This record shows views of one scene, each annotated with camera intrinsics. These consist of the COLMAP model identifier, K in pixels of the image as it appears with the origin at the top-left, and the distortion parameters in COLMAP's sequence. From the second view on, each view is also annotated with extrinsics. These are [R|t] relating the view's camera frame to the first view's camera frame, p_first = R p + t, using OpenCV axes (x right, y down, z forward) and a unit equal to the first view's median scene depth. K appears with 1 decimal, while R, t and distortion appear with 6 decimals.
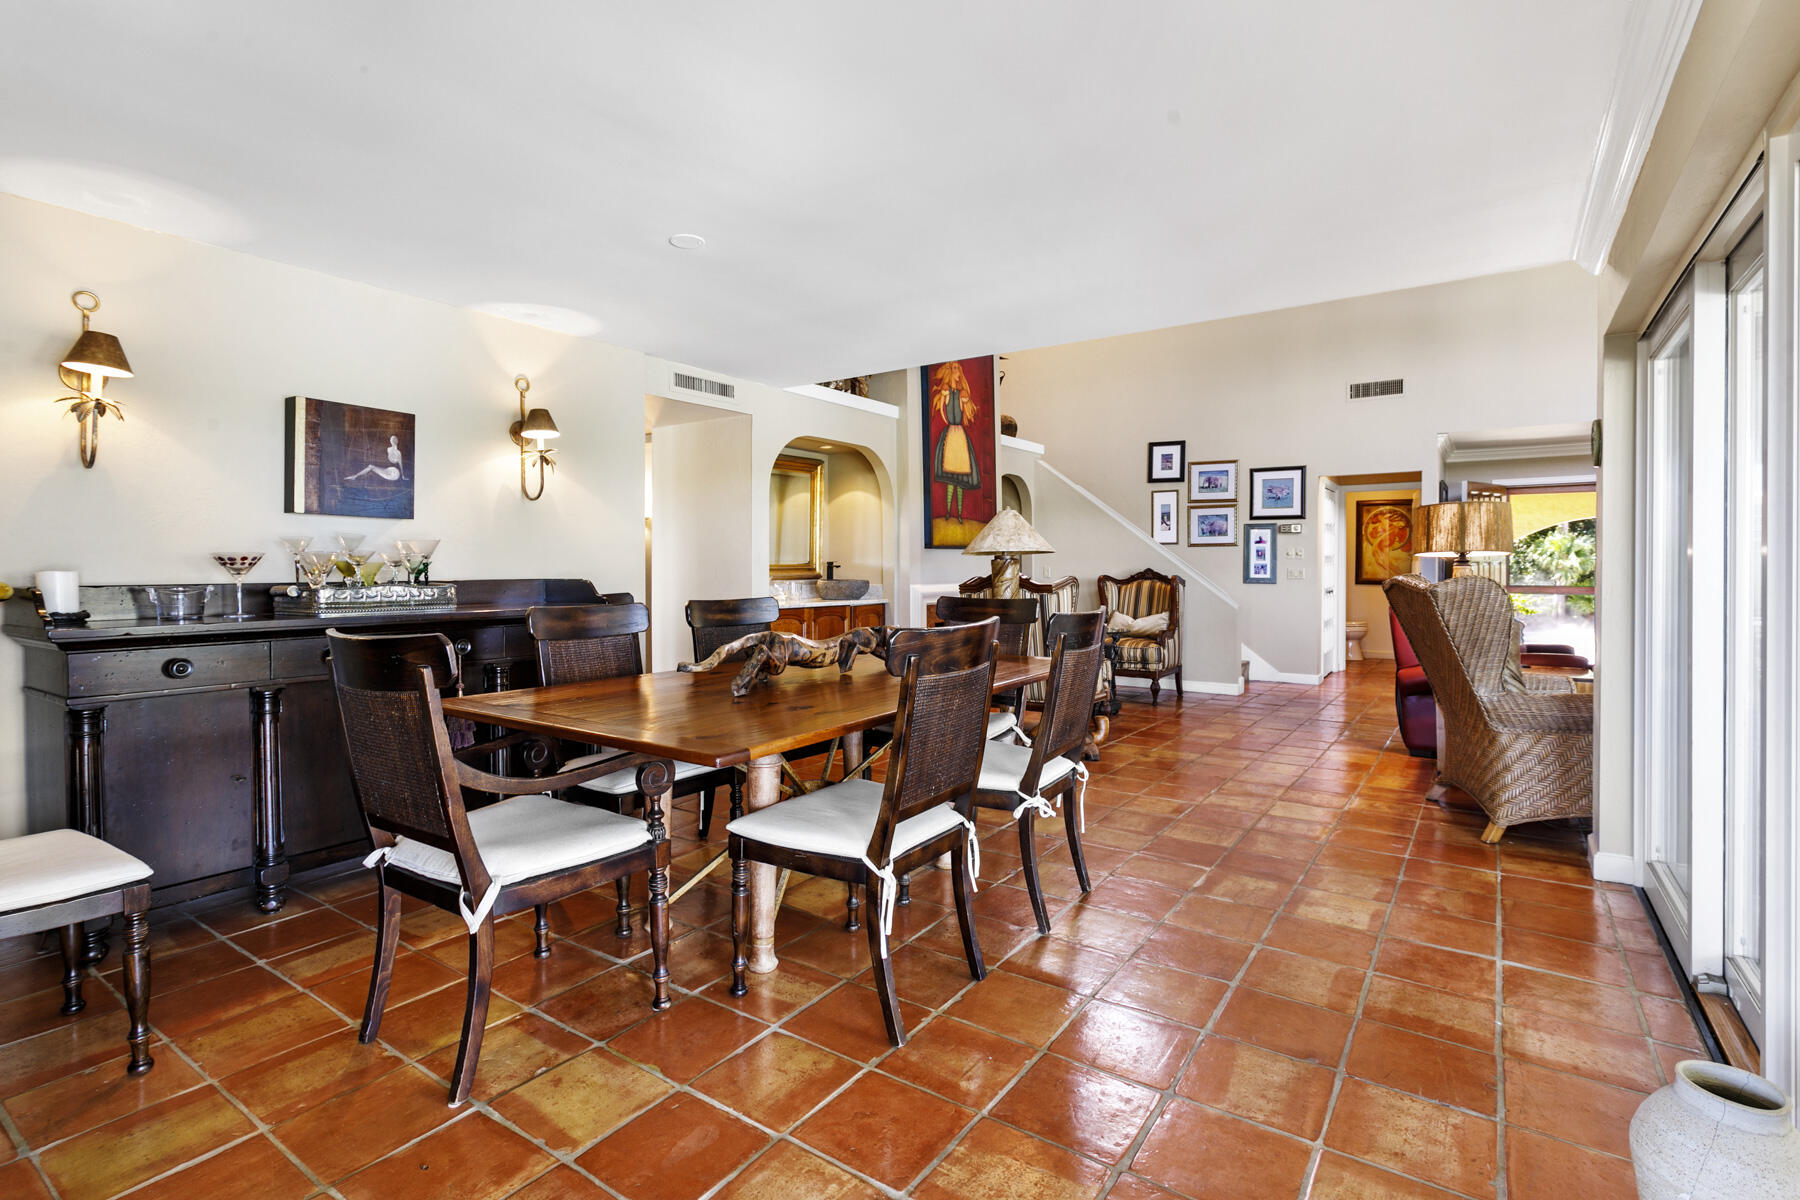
lens RADIAL K [[874.5, 0, 922.0], [0, 874.5, 579.8], [0, 0, 1]] dist [-0.001332, 0.002317]
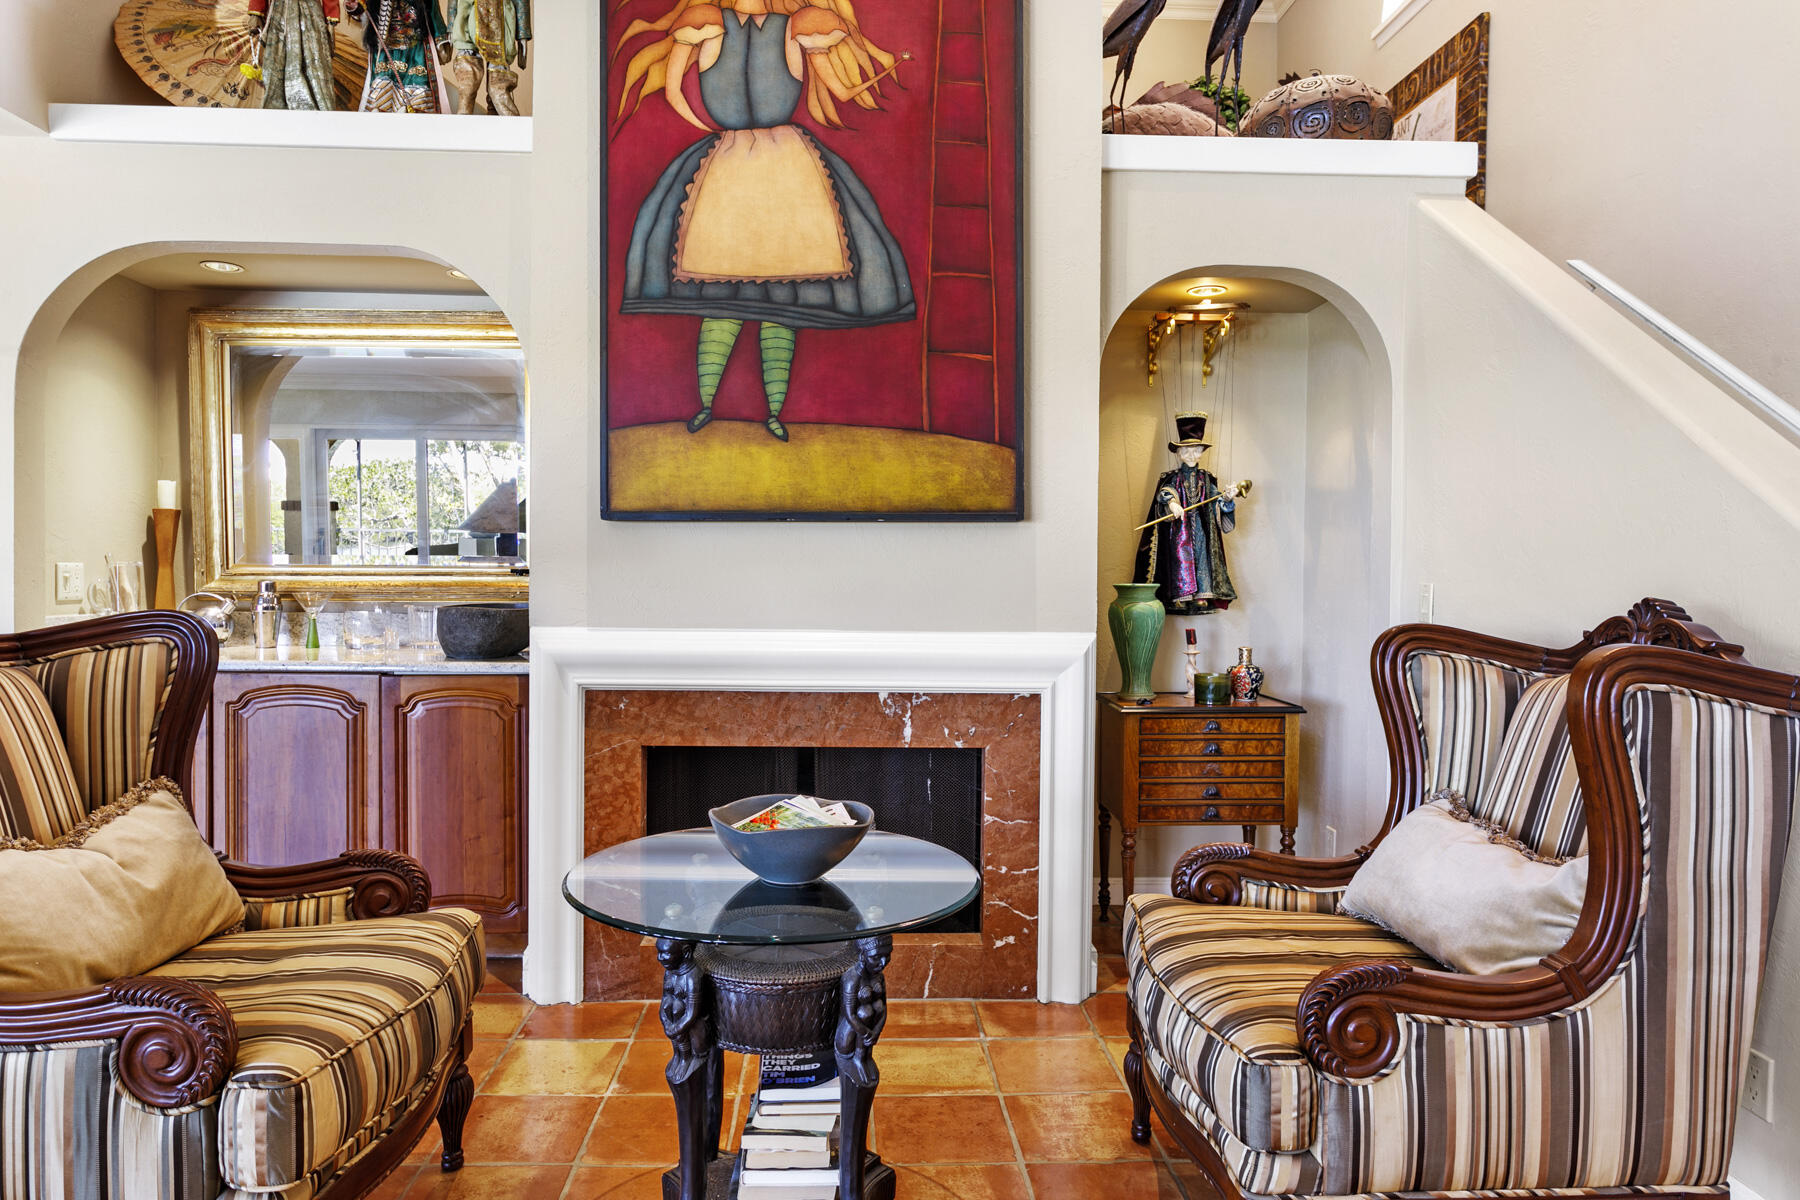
lens RADIAL K [[1140.1, 0, 881.3], [0, 1140.1, 591.0], [0, 0, 1]] dist [-0.013138, 0.010161]
pose [[0.584096, 0.023280, -0.811351, 0.338074], [-0.023131, 0.999660, 0.012031, -0.013343], [0.811355, 0.011741, 0.584436, 0.671874]]
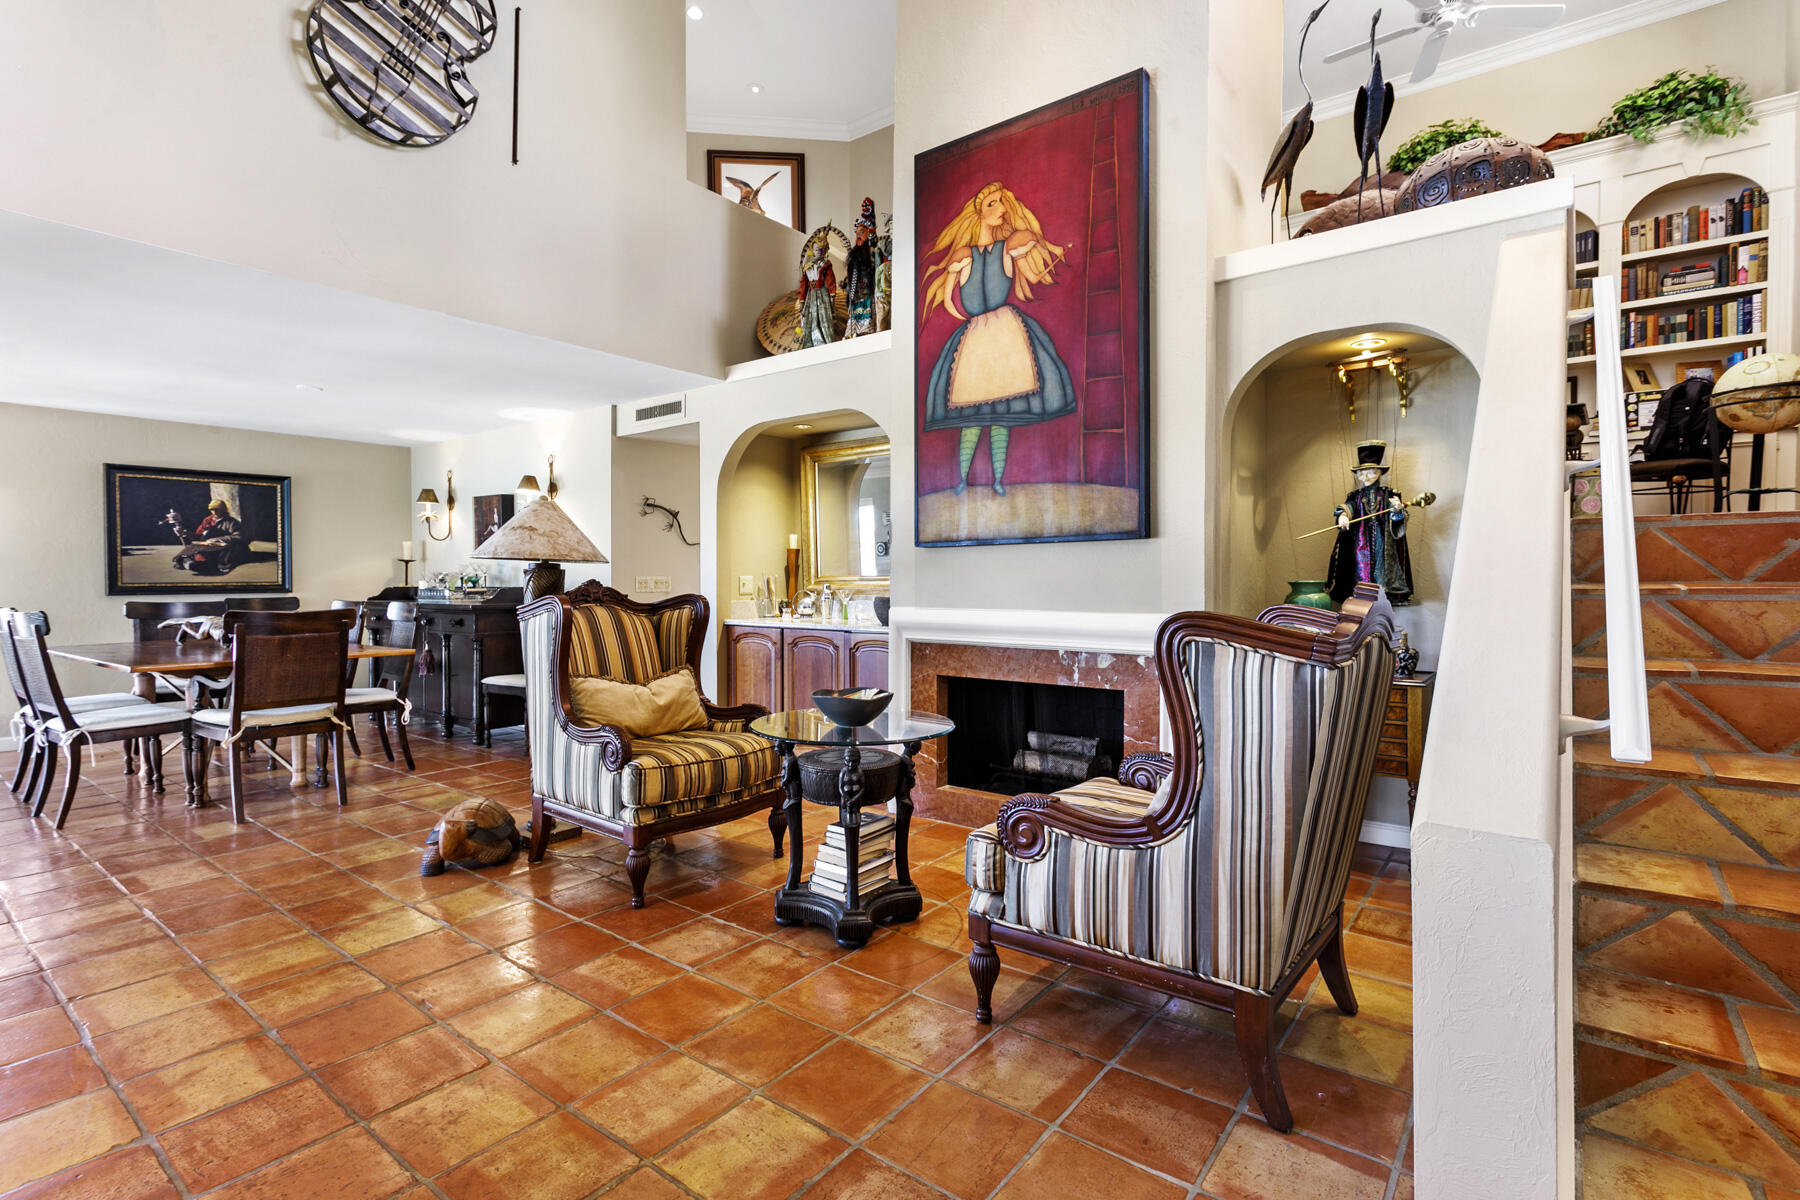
lens RADIAL K [[874.5, 0, 881.0], [0, 874.5, 591.2], [0, 0, 1]] dist [-0.001332, 0.002317]
pose [[-0.091985, 0.014037, -0.995661, 0.485687], [-0.013341, 0.999794, 0.015328, -0.011907], [0.995671, 0.014693, -0.091779, 0.829831]]
